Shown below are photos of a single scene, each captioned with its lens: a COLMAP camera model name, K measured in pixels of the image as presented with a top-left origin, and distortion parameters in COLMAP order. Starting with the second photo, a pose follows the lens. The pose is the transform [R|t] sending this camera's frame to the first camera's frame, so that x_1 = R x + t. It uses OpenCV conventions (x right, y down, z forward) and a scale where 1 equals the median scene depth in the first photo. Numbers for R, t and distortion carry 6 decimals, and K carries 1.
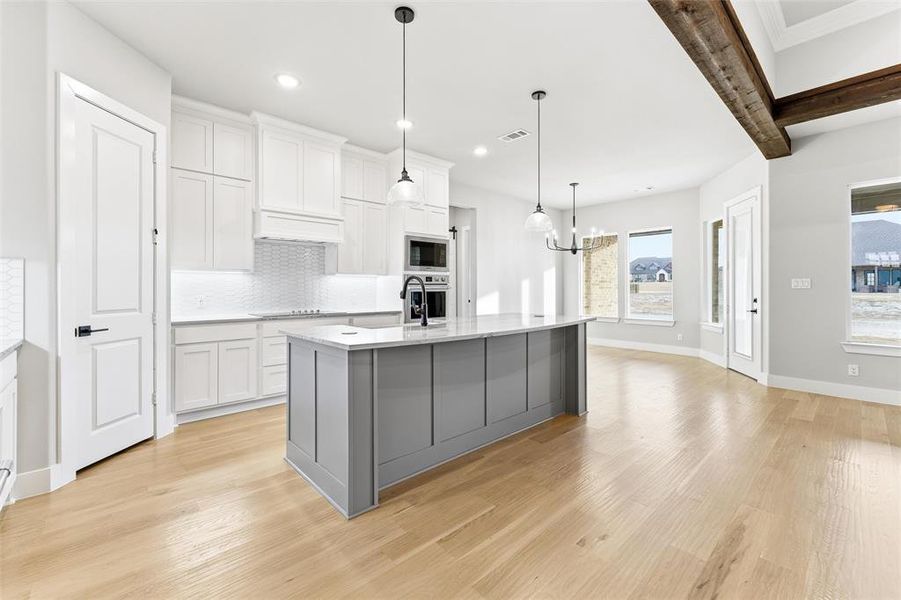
lens RADIAL K [[376.8, 0, 455.9], [0, 376.8, 289.9], [0, 0, 1]] dist [-0.000645, -0.000134]
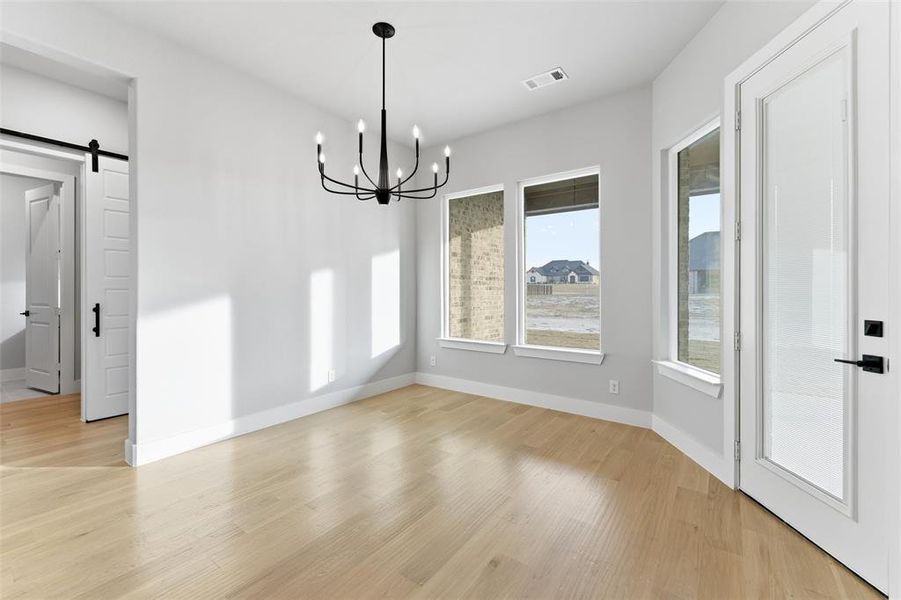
lens RADIAL K [[376.8, 0, 455.9], [0, 376.8, 289.9], [0, 0, 1]] dist [-0.000645, -0.000134]
pose [[0.980029, 0.001480, 0.198849, 0.285997], [-0.000742, 0.999993, -0.003787, -0.001074], [-0.198853, 0.003564, 0.980023, 0.544895]]
